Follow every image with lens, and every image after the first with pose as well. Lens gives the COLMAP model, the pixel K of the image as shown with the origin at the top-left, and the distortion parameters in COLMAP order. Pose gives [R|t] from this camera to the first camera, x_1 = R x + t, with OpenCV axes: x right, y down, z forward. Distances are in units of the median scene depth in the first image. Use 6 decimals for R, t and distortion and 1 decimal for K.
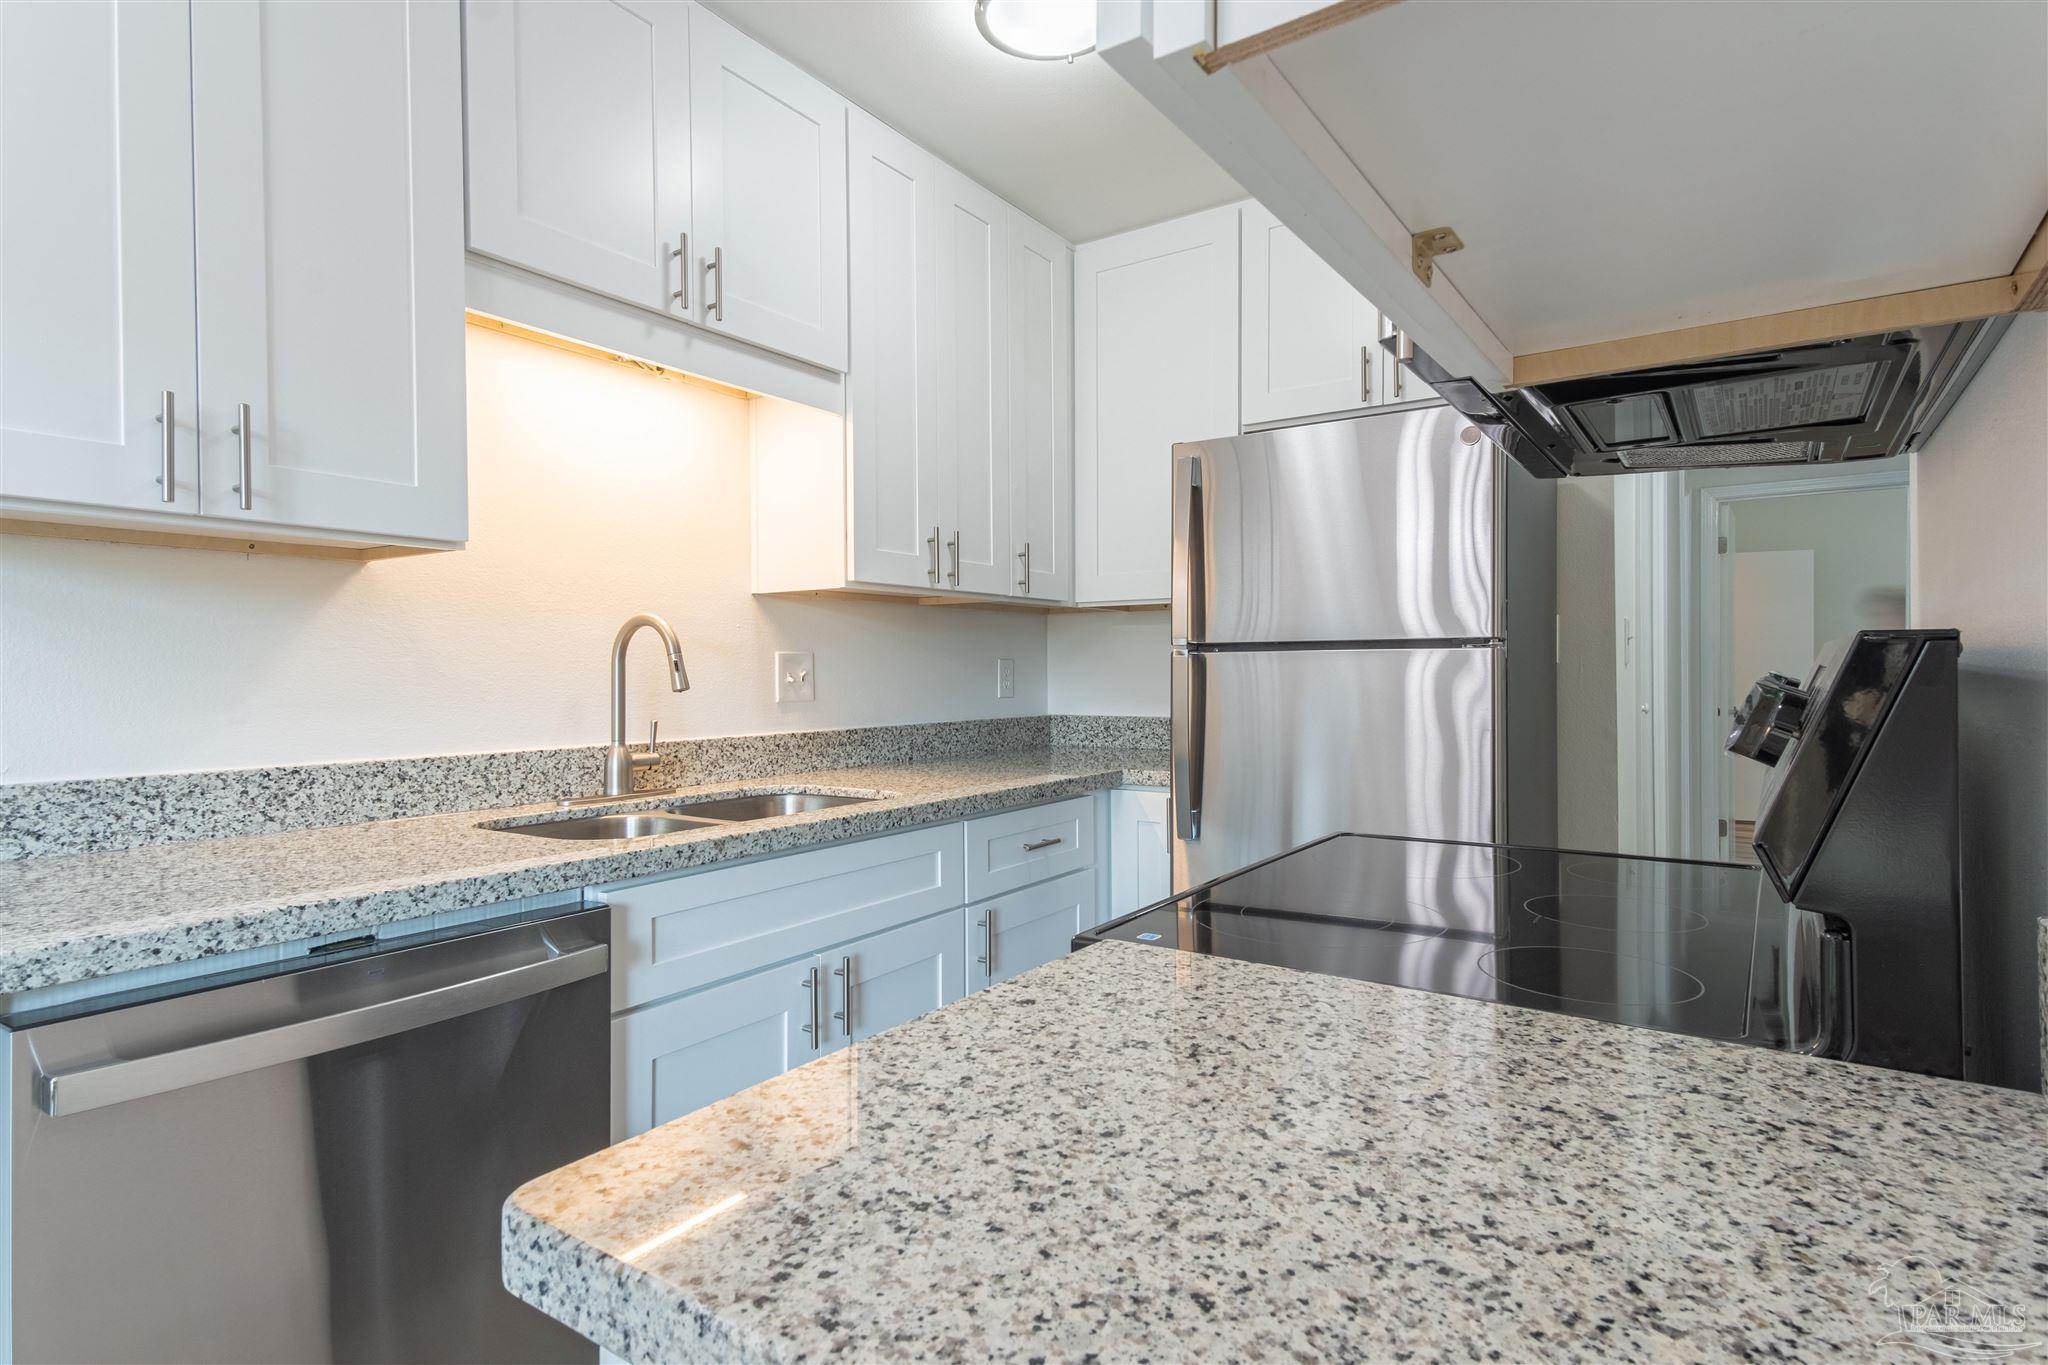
lens RADIAL K [[1063.0, 0, 1035.4], [0, 1063.0, 682.8], [0, 0, 1]] dist [0.044010, -0.010948]
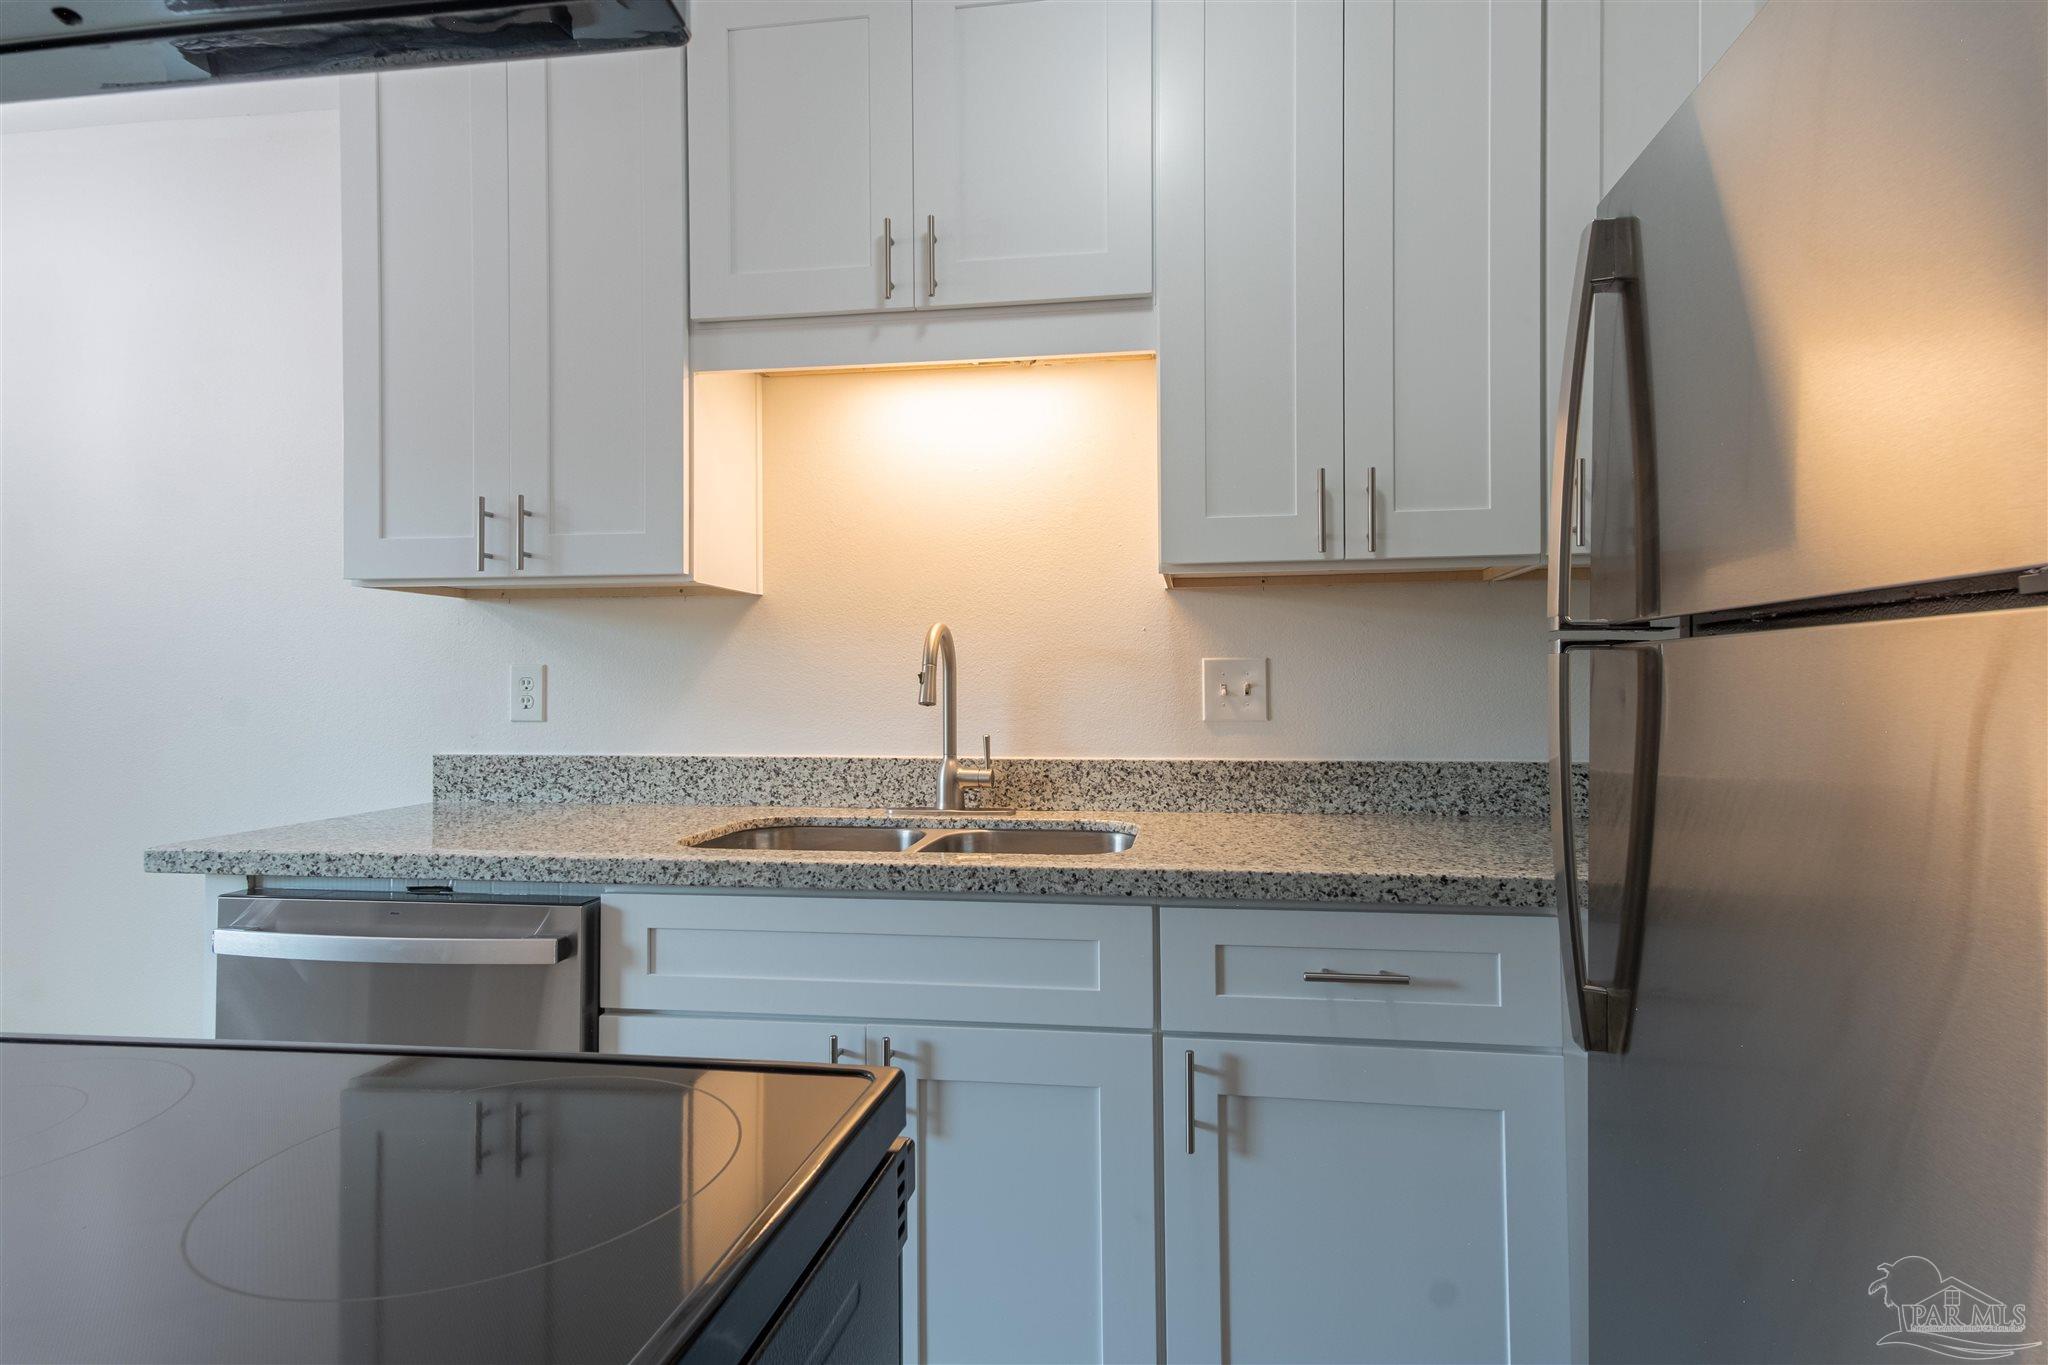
lens RADIAL K [[1063.0, 0, 1035.4], [0, 1063.0, 682.8], [0, 0, 1]] dist [0.044010, -0.010948]
pose [[0.424685, 0.002836, -0.905337, 0.627252], [-0.007274, 0.999974, -0.000279, -0.013713], [0.905312, 0.006704, 0.424694, 0.785074]]
